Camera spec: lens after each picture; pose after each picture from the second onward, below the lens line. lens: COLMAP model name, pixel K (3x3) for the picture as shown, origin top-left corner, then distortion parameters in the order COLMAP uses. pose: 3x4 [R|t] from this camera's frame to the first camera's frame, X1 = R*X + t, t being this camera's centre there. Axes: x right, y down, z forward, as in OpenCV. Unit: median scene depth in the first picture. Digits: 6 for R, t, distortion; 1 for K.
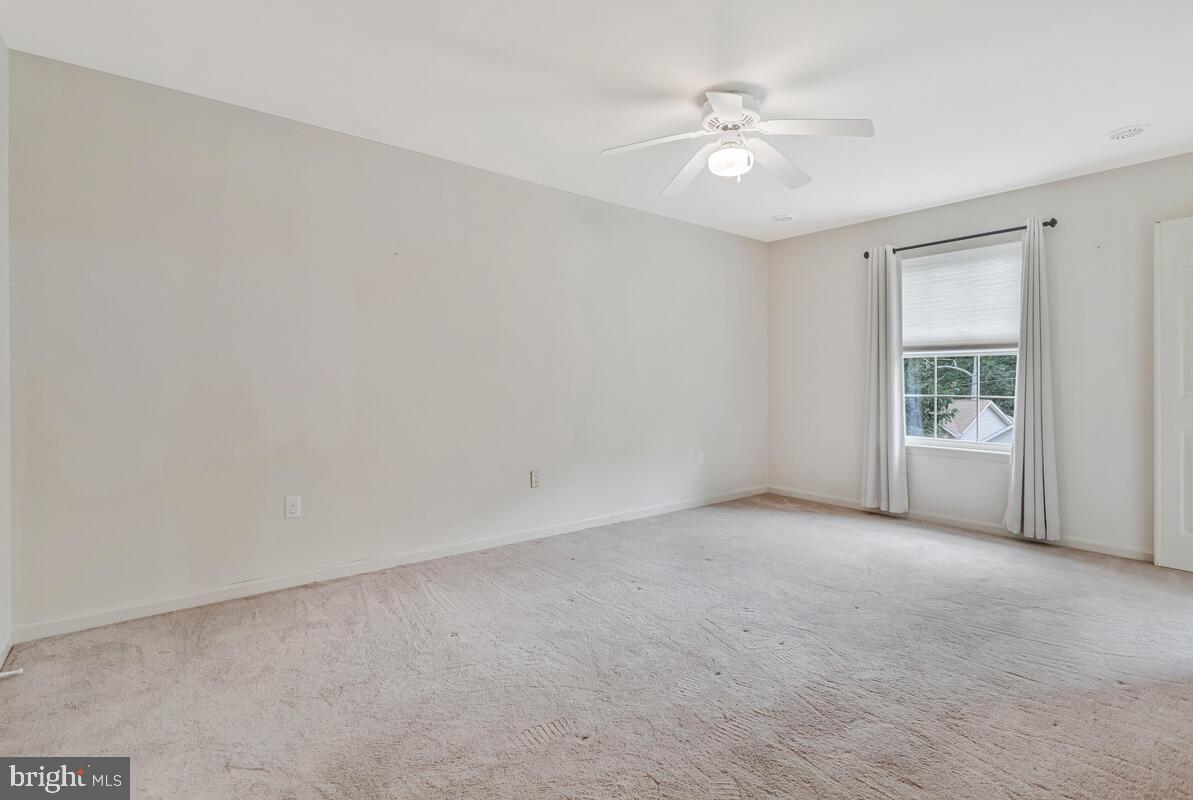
lens RADIAL K [[564.9, 0, 598.3], [0, 564.9, 385.4], [0, 0, 1]] dist [0.002503, 0.000268]
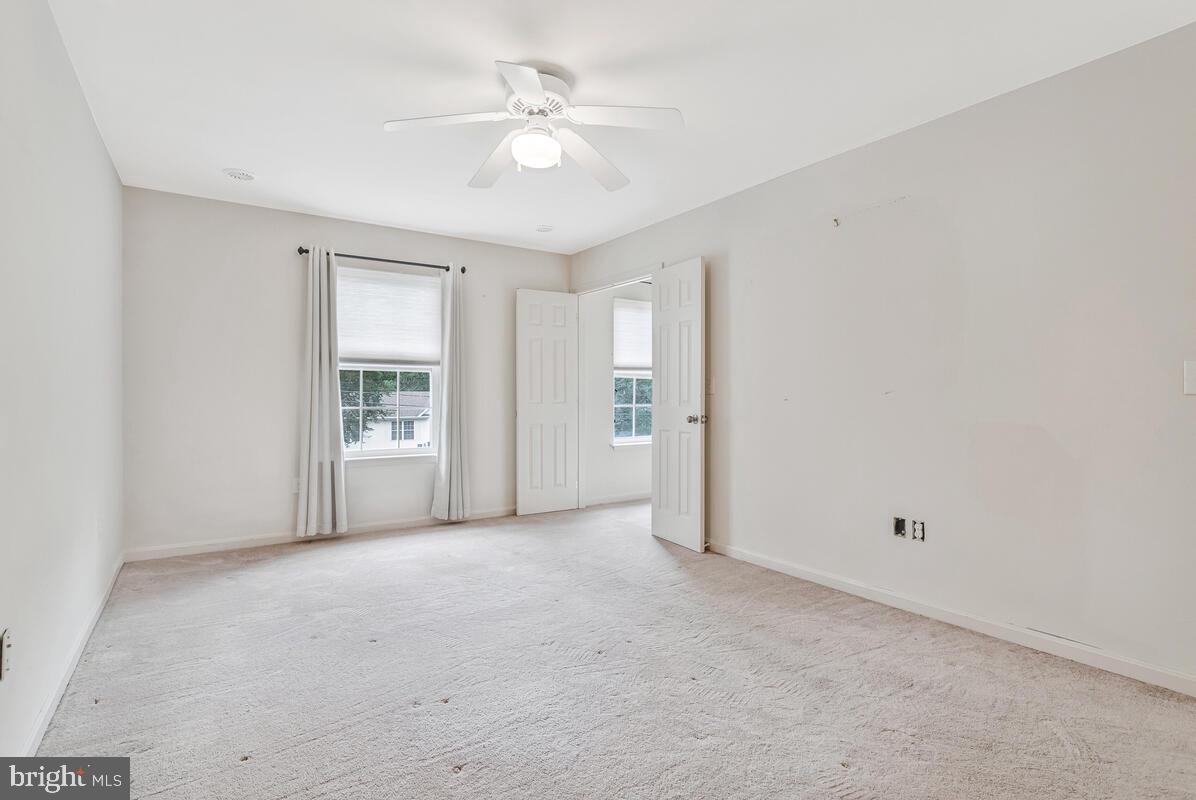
lens RADIAL K [[566.3, 0, 599.8], [0, 566.3, 385.4], [0, 0, 1]] dist [0.002503, 0.000268]
pose [[0.113188, 0.012254, 0.993498, -0.461732], [0.006238, 0.999895, -0.013044, -0.006751], [-0.993554, 0.007674, 0.113100, 0.576089]]
